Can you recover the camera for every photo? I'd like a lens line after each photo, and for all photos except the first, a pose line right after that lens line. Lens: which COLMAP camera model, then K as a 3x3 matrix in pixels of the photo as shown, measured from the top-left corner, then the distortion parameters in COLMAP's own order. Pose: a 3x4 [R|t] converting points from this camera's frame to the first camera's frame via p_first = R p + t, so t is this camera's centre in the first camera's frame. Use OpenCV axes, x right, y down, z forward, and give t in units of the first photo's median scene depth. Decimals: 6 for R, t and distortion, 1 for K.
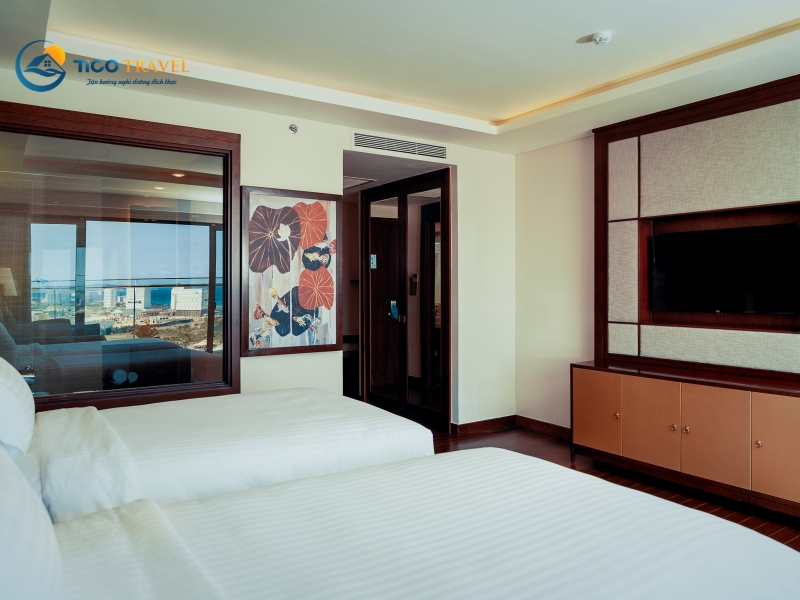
lens RADIAL K [[610.1, 0, 400.0], [0, 610.1, 300.0], [0, 0, 1]] dist [-0.002410, -0.002535]
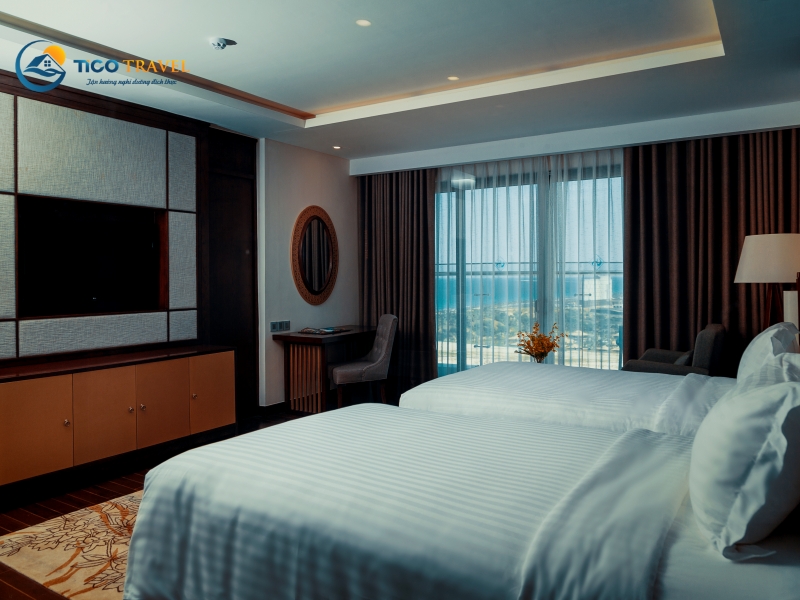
lens RADIAL K [[610.1, 0, 400.0], [0, 610.1, 300.0], [0, 0, 1]] dist [-0.002410, -0.002535]
pose [[-0.386687, -0.038992, 0.921386, -0.621985], [0.018021, 0.998595, 0.049823, -0.021081], [-0.922035, 0.035870, -0.385442, 0.887975]]
